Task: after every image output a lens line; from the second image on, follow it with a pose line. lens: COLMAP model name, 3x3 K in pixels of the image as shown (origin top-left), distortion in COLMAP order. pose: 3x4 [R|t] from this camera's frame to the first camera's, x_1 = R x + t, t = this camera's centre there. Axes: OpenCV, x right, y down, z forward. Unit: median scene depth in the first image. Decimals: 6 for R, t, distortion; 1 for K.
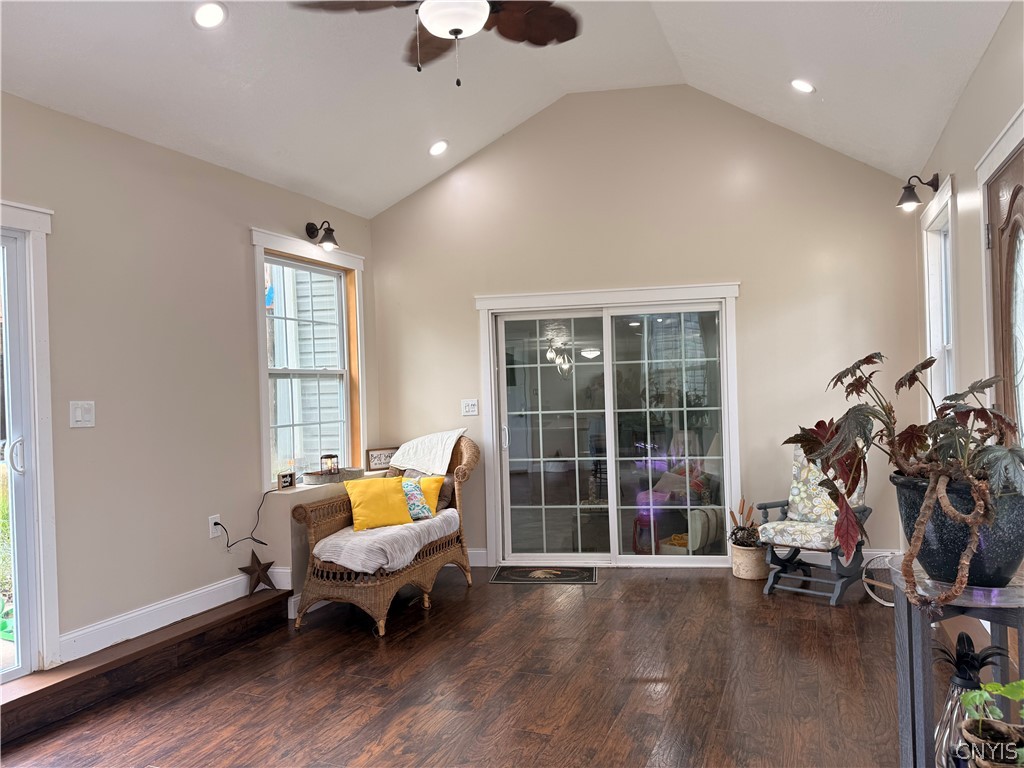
lens RADIAL K [[731.1, 0, 513.3], [0, 731.1, 389.4], [0, 0, 1]] dist [0.111998, -0.182786]
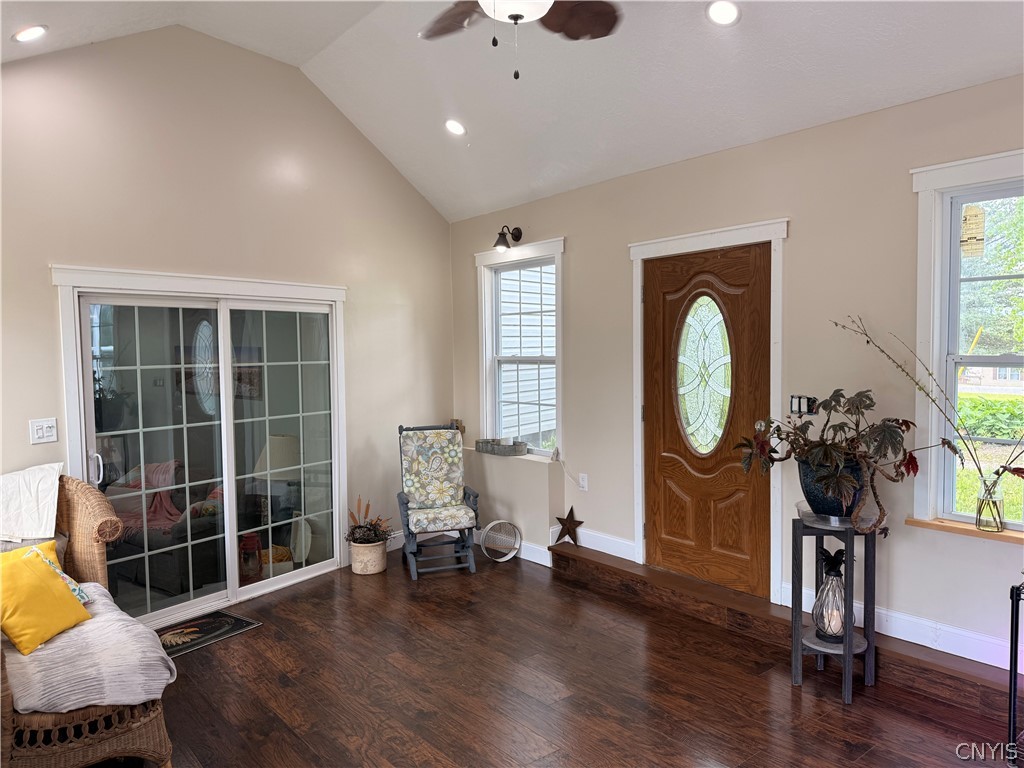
lens RADIAL K [[731.1, 0, 513.3], [0, 731.1, 389.4], [0, 0, 1]] dist [0.111998, -0.182786]
pose [[0.460046, -0.029368, 0.887409, -0.514157], [0.002207, 0.999488, 0.031933, -0.037922], [-0.887892, -0.012732, 0.459875, 0.344541]]
